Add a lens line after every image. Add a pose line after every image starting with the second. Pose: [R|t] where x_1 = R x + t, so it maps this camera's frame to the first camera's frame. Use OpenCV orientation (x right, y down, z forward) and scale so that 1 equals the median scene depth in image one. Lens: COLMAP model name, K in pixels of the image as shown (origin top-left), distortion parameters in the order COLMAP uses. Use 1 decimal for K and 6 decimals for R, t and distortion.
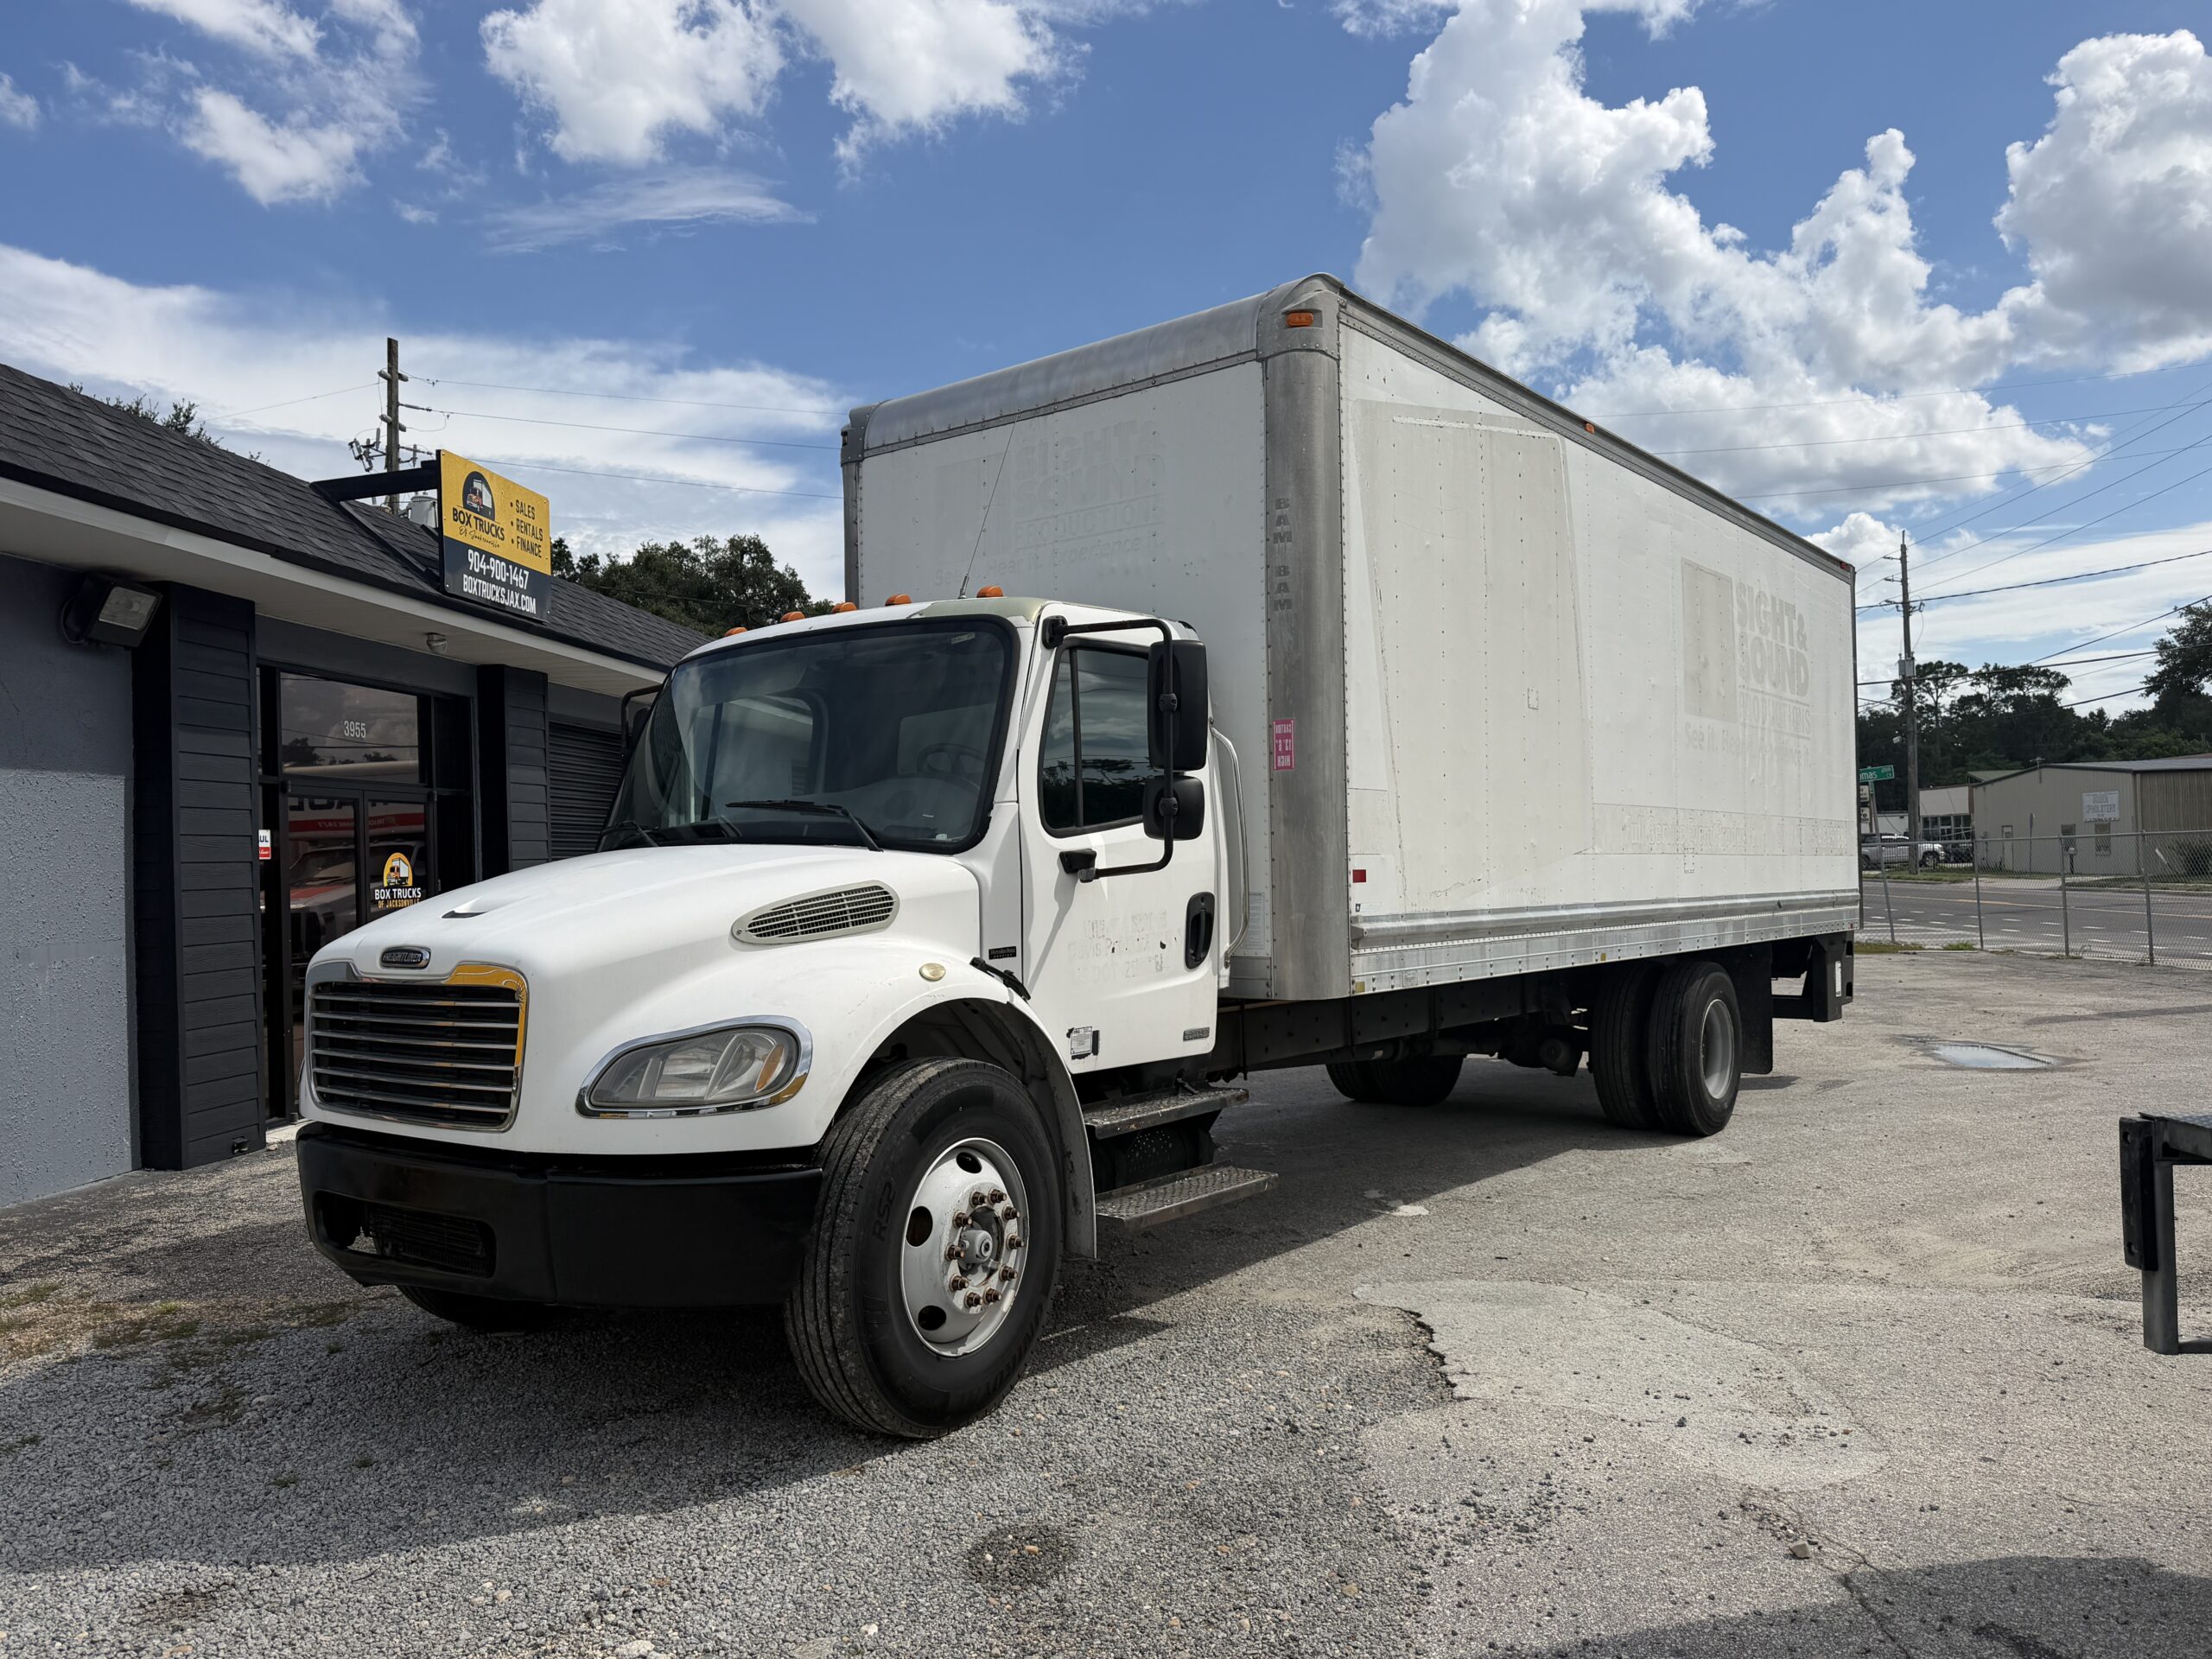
lens RADIAL K [[1609.7, 0, 1116.7], [0, 1609.7, 819.6], [0, 0, 1]] dist [0.004317, -0.002275]
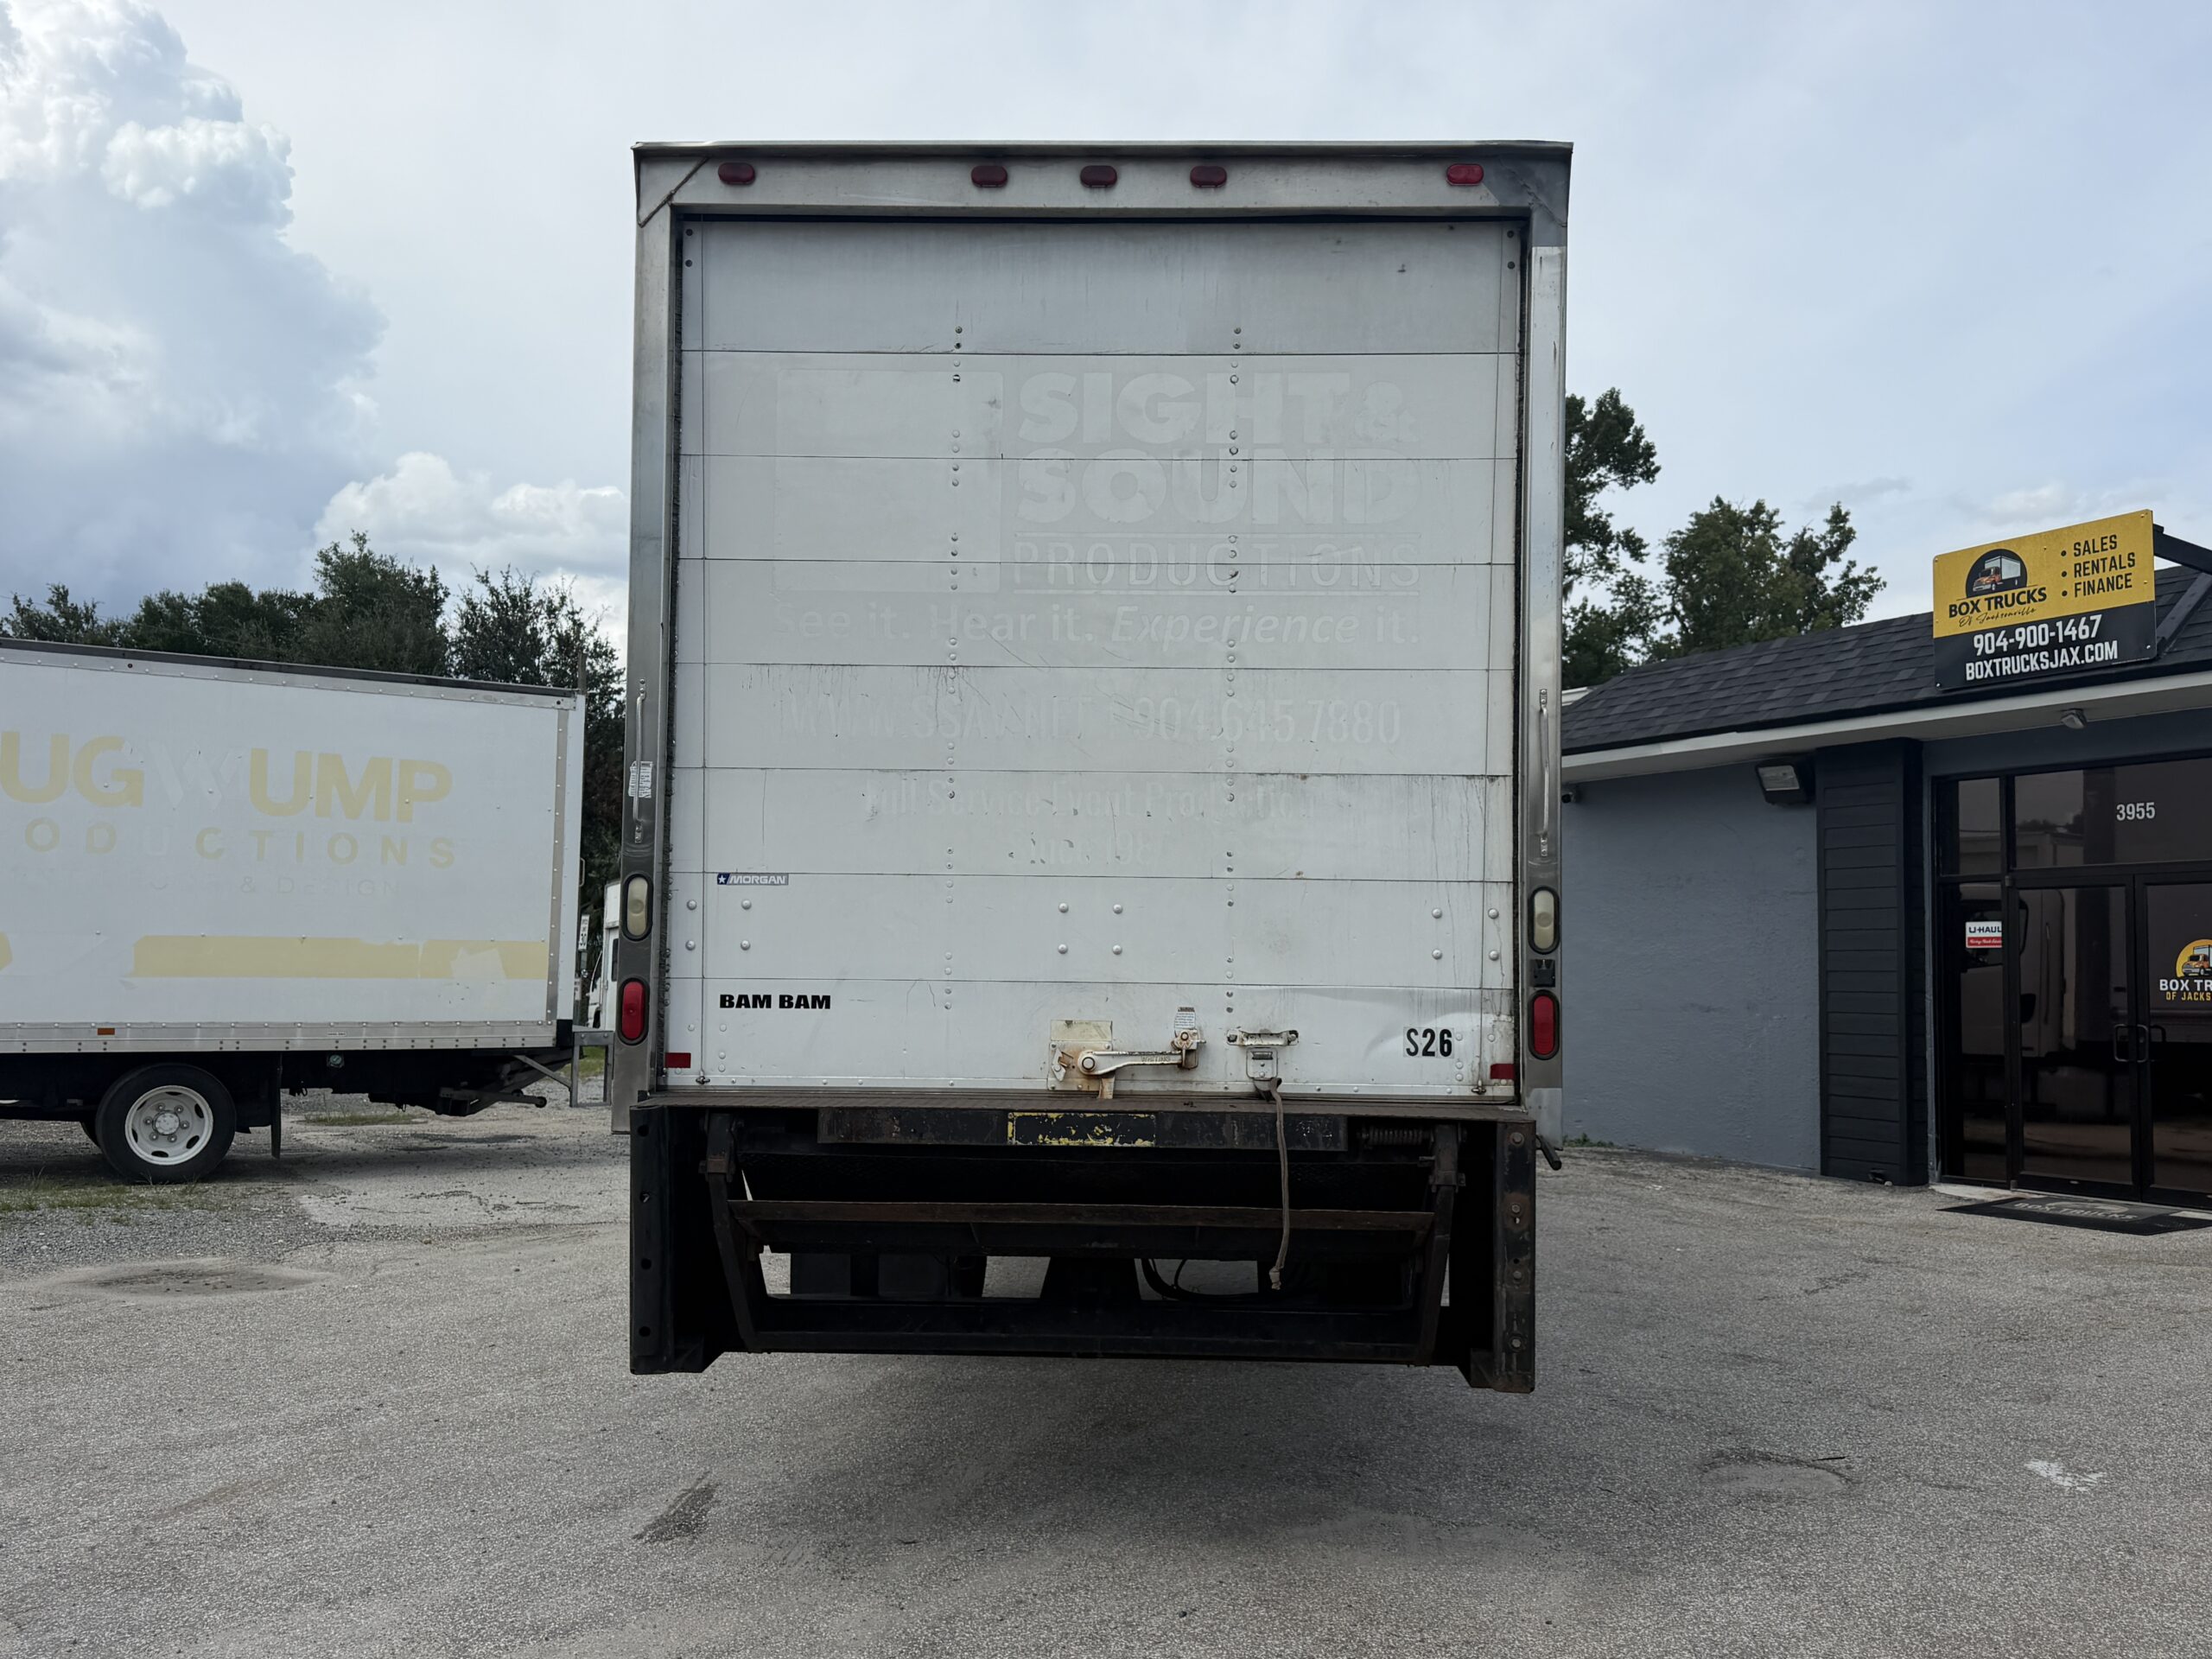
lens RADIAL K [[1893.3, 0, 1115.9], [0, 1893.3, 835.4], [0, 0, 1]] dist [0.150741, -0.208348]
pose [[-0.806904, -0.034811, -0.589656, 1.303052], [0.017587, 0.996404, -0.082890, 0.081051], [0.590420, -0.077254, -0.803390, 2.930034]]
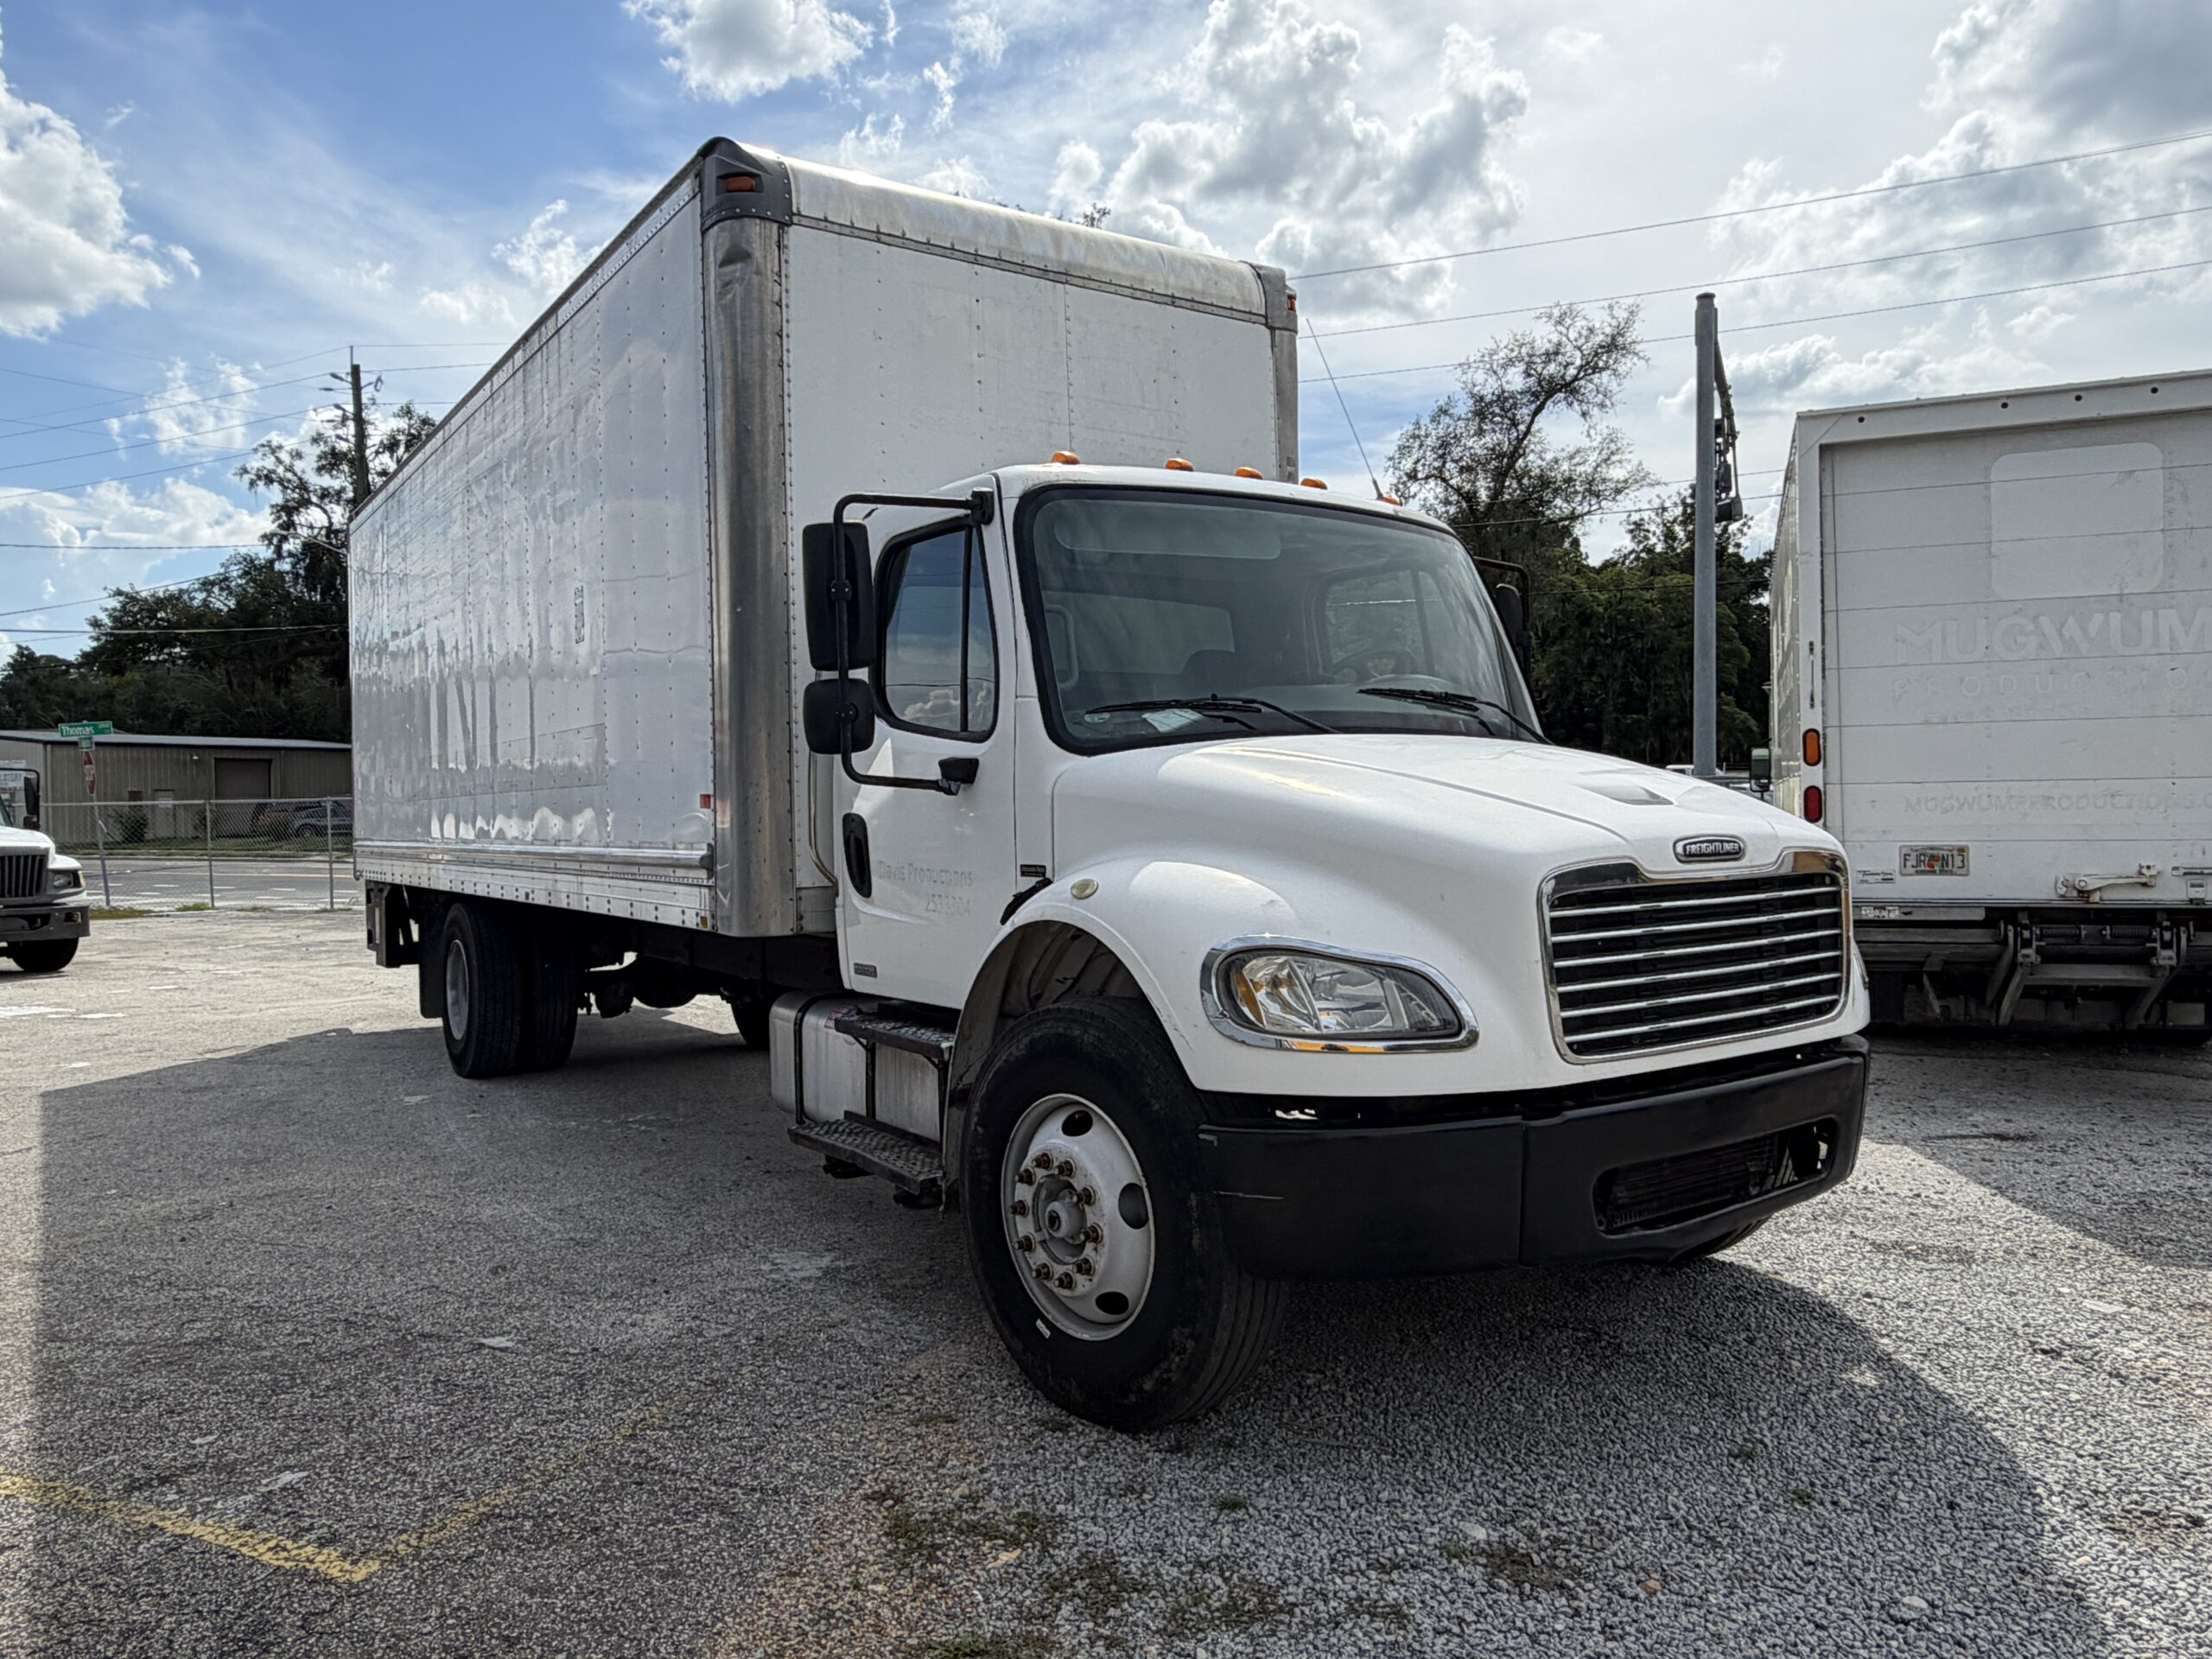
lens RADIAL K [[1540.1, 0, 1096.4], [0, 1540.1, 830.7], [0, 0, 1]] dist [-0.004988, 0.003871]
pose [[0.307351, 0.002757, 0.951592, -0.968511], [-0.023973, 0.999701, 0.004846, 0.059979], [-0.951294, -0.024302, 0.307325, 0.789434]]
